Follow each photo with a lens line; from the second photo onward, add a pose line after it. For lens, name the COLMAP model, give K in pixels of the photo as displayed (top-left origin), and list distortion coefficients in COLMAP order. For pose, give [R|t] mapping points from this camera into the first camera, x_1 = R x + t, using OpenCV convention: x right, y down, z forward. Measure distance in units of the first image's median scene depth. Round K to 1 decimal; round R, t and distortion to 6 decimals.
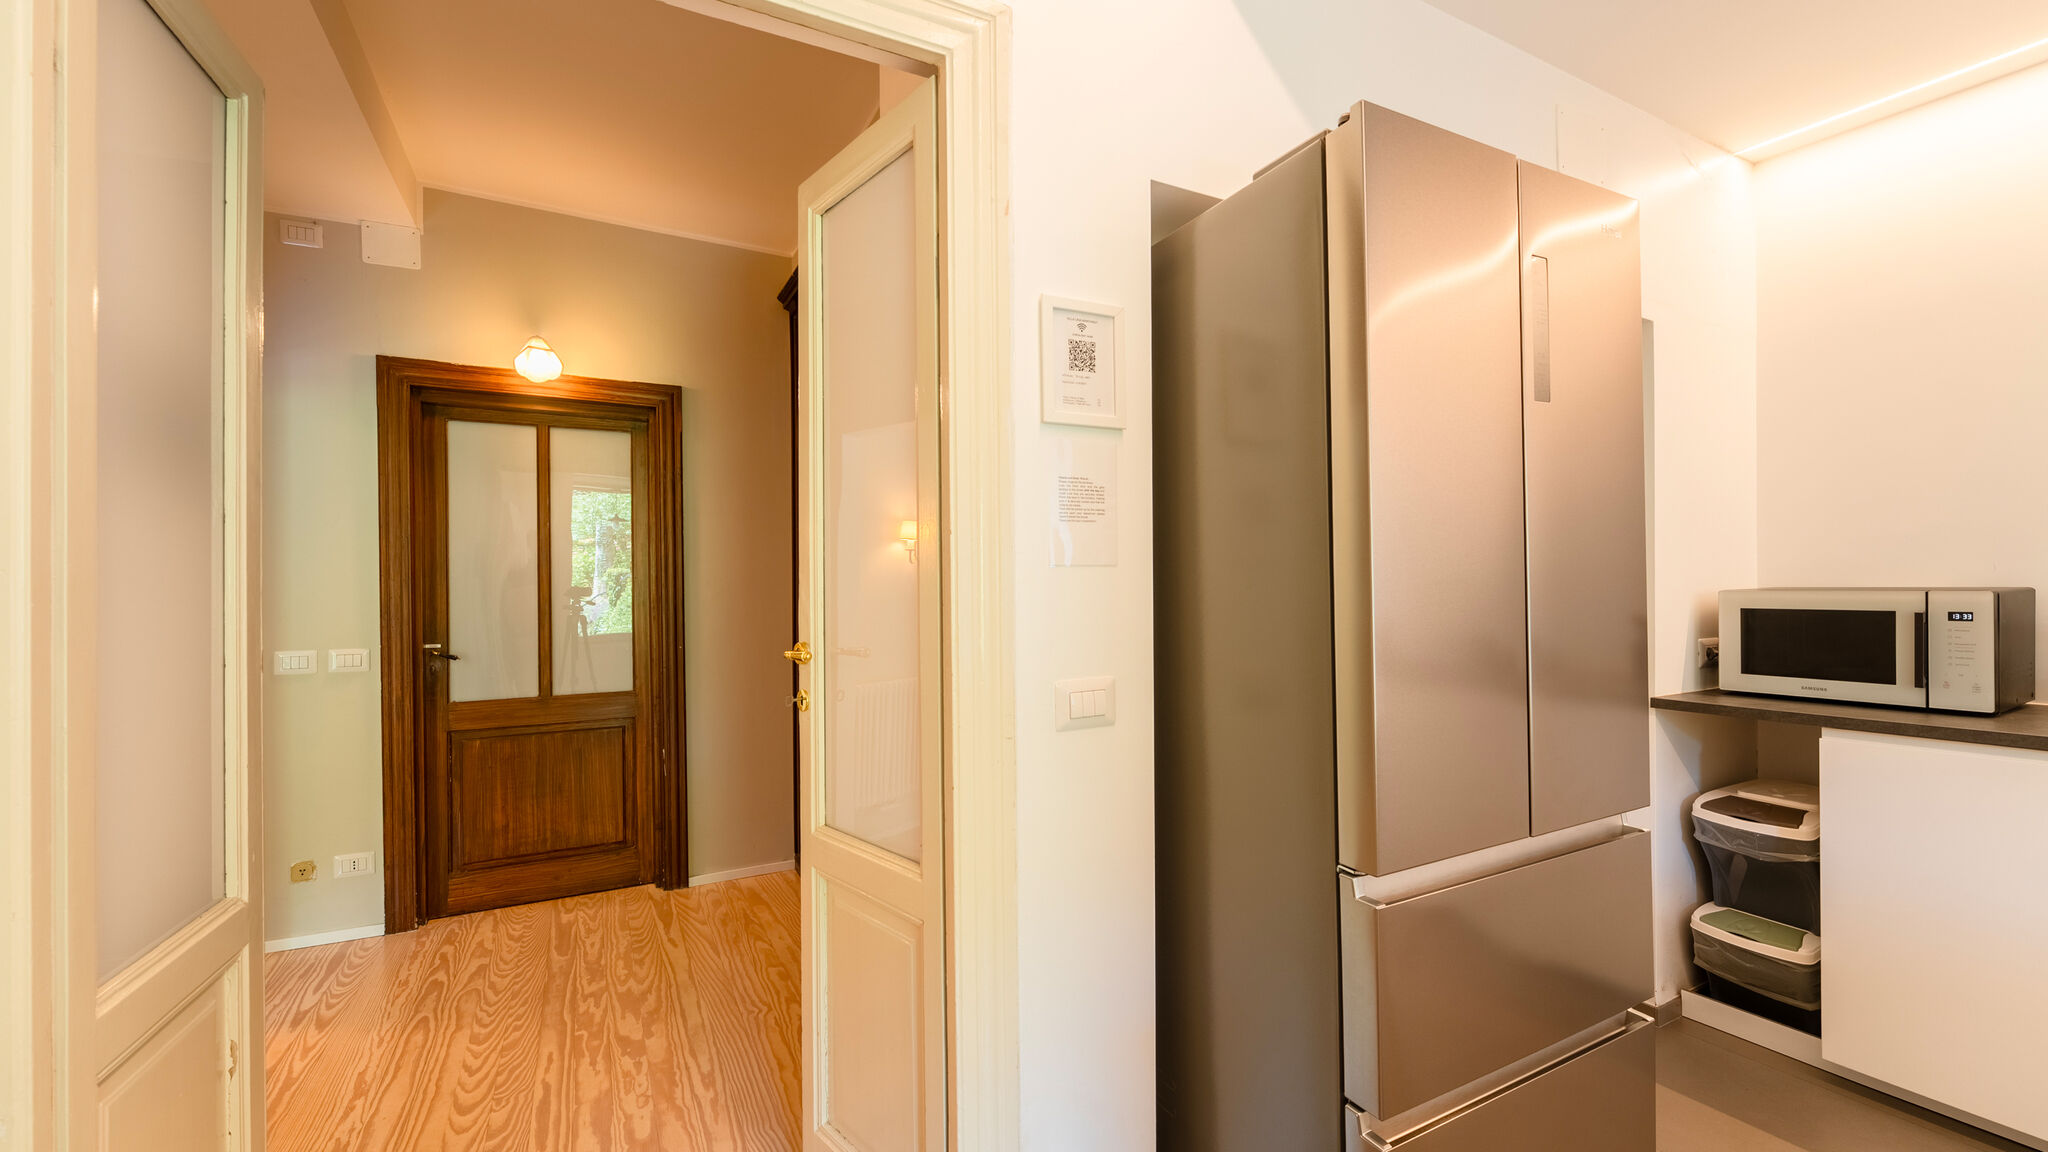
lens RADIAL K [[833.4, 0, 1029.7], [0, 833.4, 589.8], [0, 0, 1]] dist [-0.003809, -0.000516]
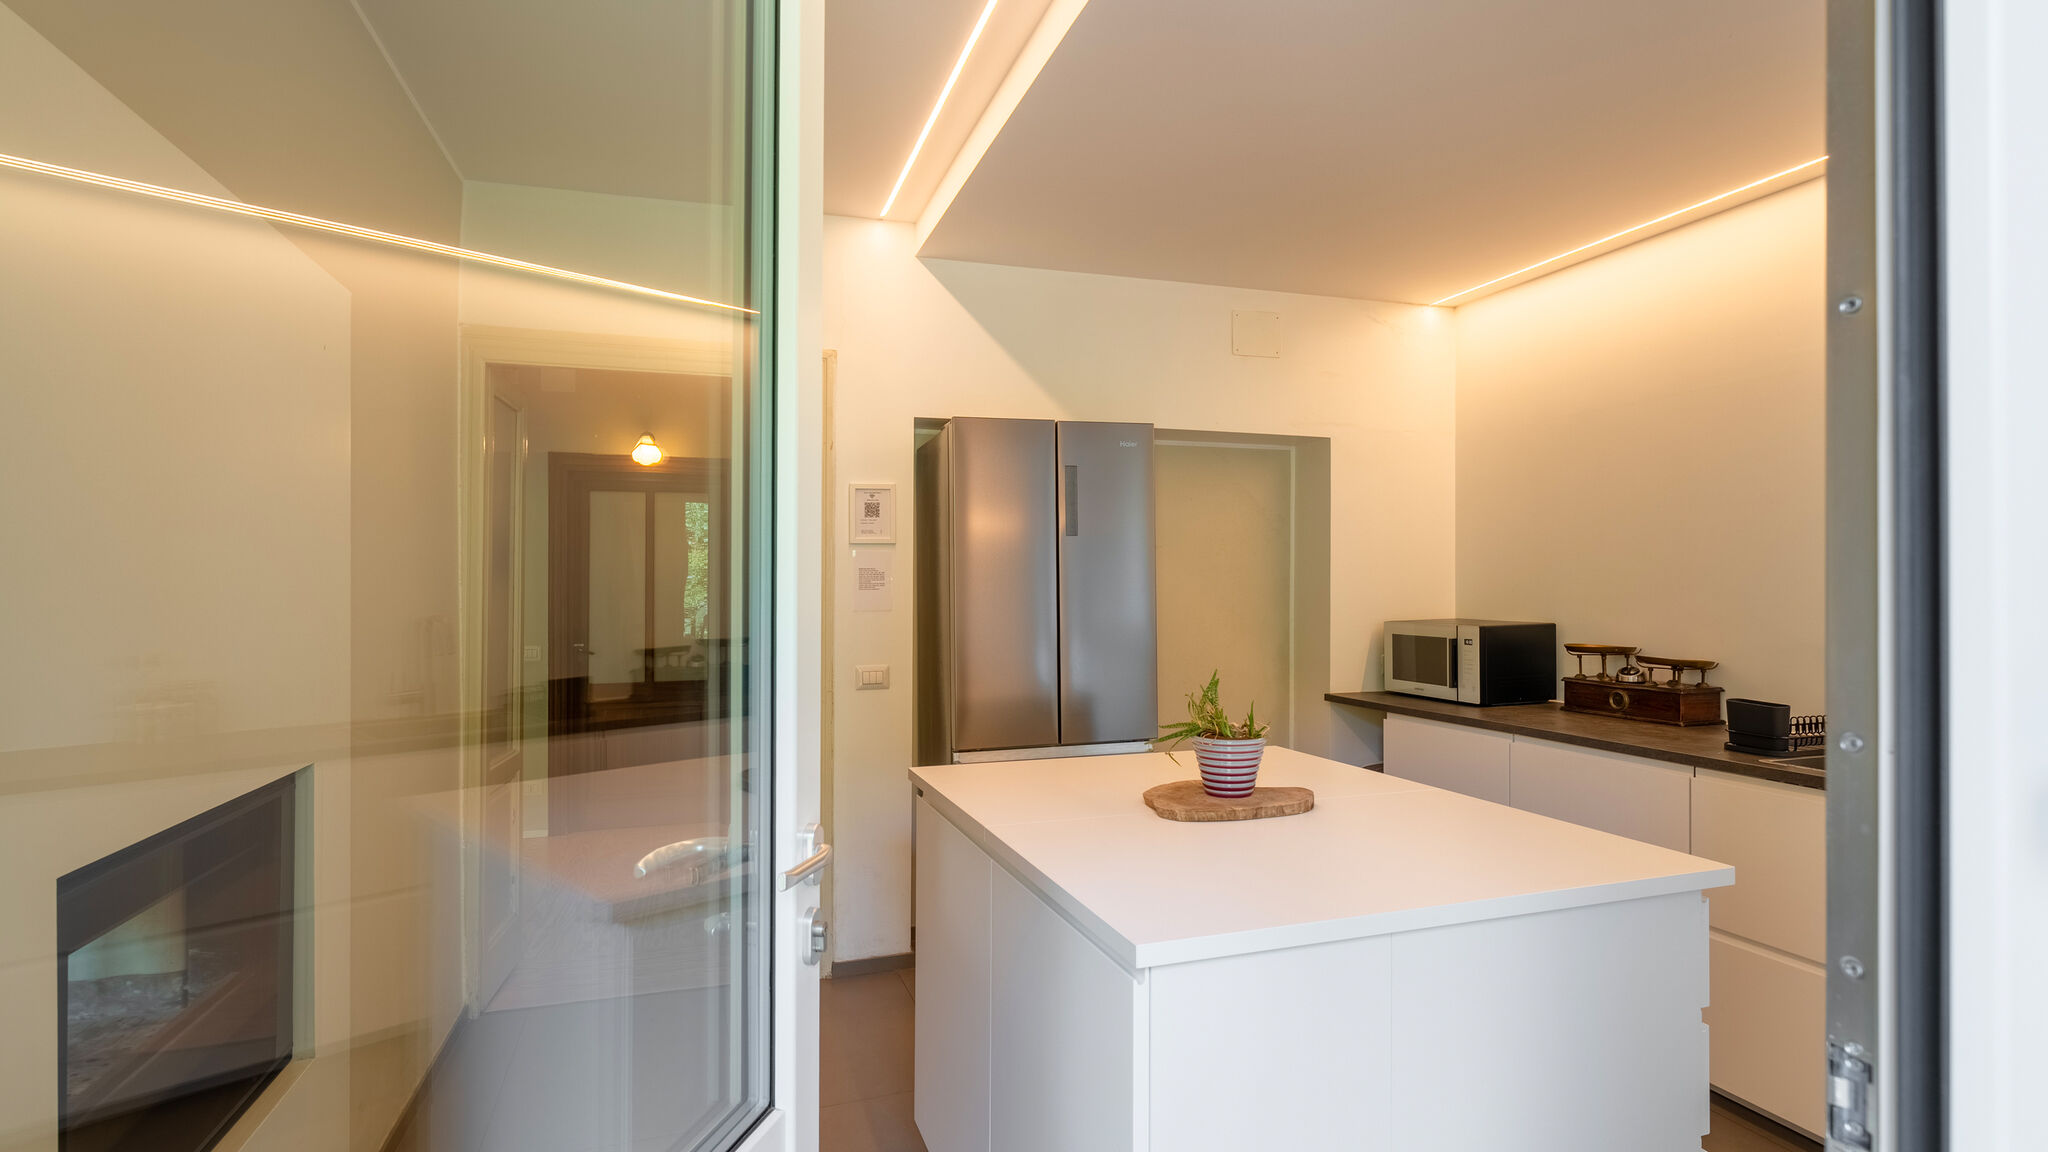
lens RADIAL K [[1001.1, 0, 1028.8], [0, 1001.1, 574.2], [0, 0, 1]] dist [-0.011210, -0.000005]
pose [[0.982759, 0.003732, -0.184851, 0.641371], [-0.006598, 0.999867, -0.014896, -0.060309], [0.184771, 0.015858, 0.982654, -0.971460]]
